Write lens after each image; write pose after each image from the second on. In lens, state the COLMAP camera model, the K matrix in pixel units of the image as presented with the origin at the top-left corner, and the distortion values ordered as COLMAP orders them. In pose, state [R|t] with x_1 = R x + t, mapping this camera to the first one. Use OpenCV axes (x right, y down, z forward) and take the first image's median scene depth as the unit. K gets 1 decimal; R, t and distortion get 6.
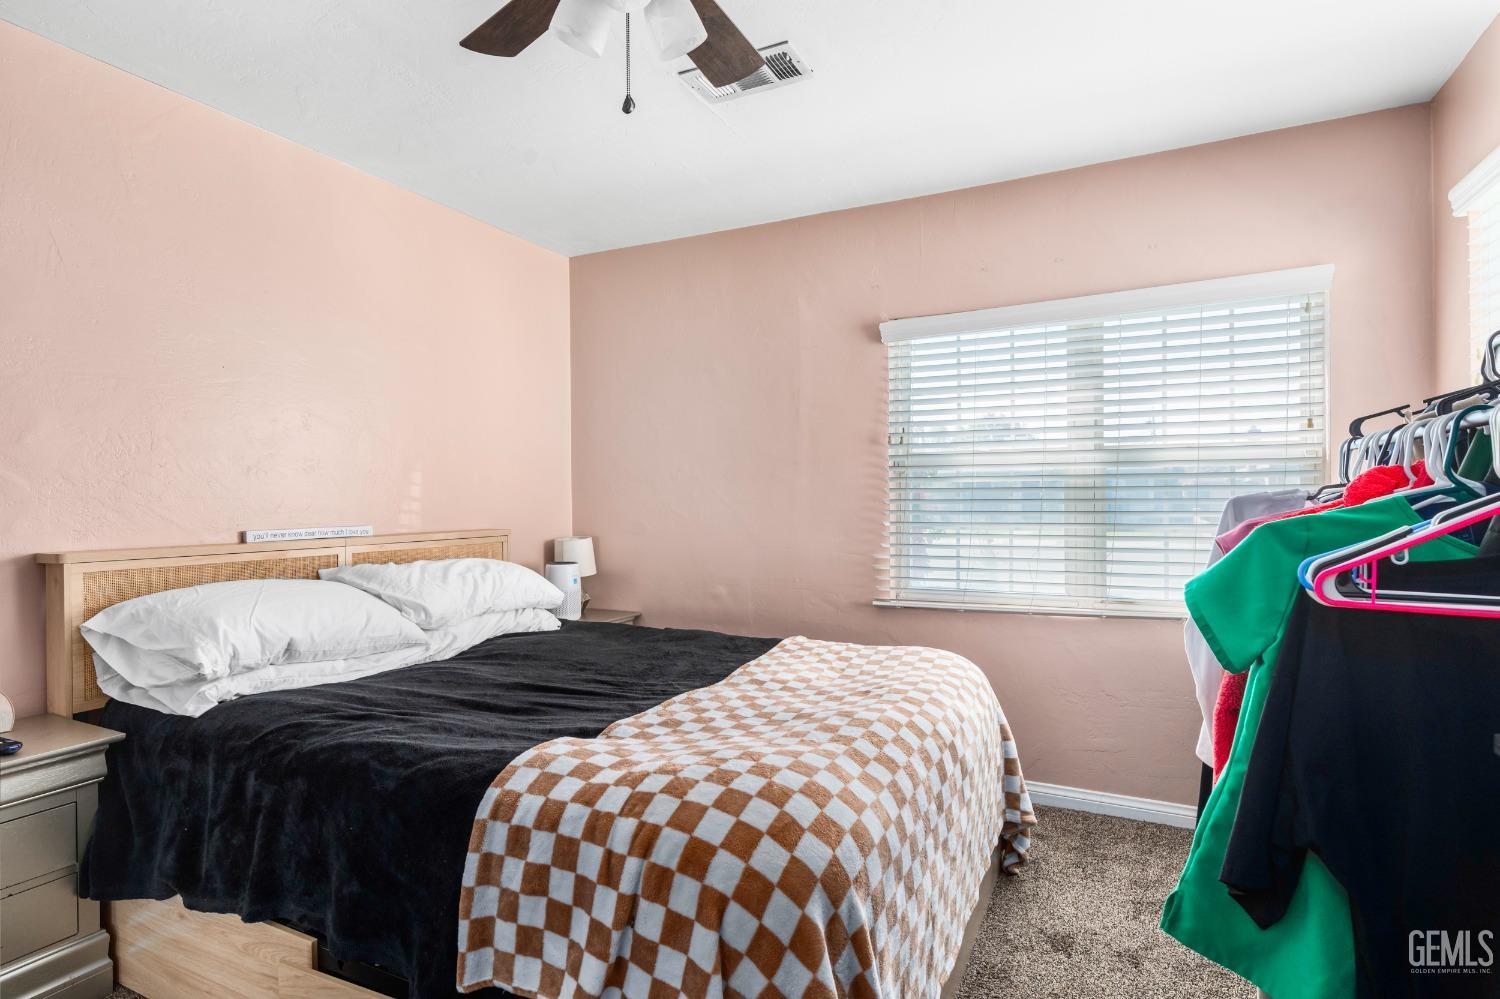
lens RADIAL K [[758.9, 0, 750.0], [0, 758.9, 499.5], [0, 0, 1]] dist [-0.003476, -0.000167]
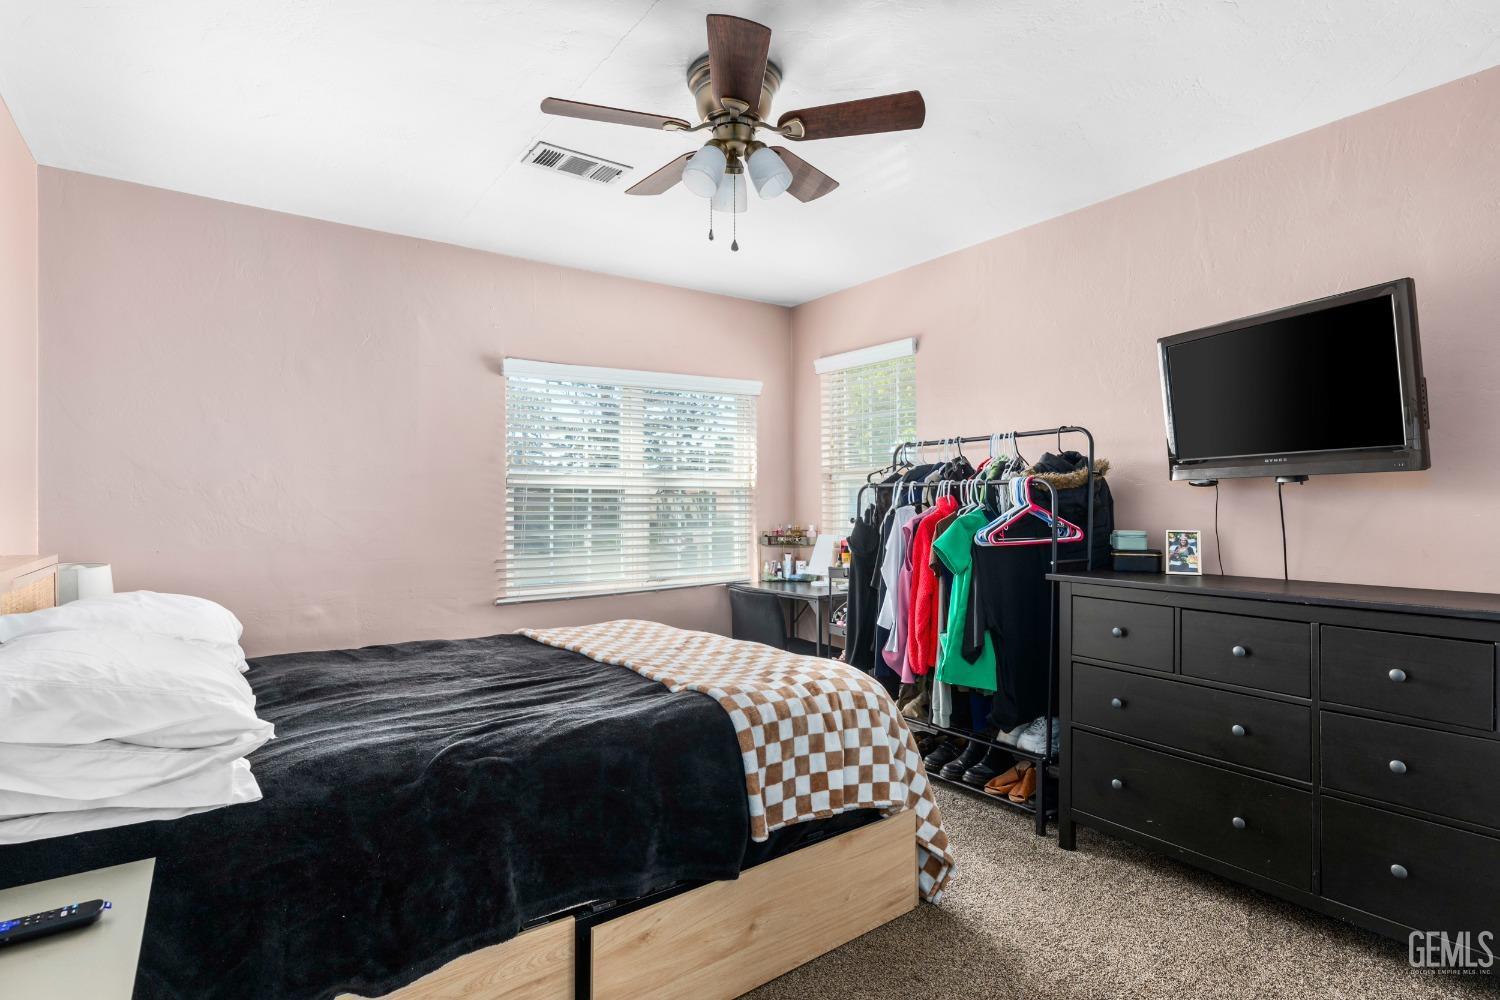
lens RADIAL K [[758.9, 0, 750.0], [0, 758.9, 500.0], [0, 0, 1]] dist [-0.003476, -0.000167]
pose [[0.476646, 0.013038, 0.878998, -1.142161], [0.002938, 0.999861, -0.016424, 0.005289], [-0.879090, 0.010411, 0.476542, 0.207862]]
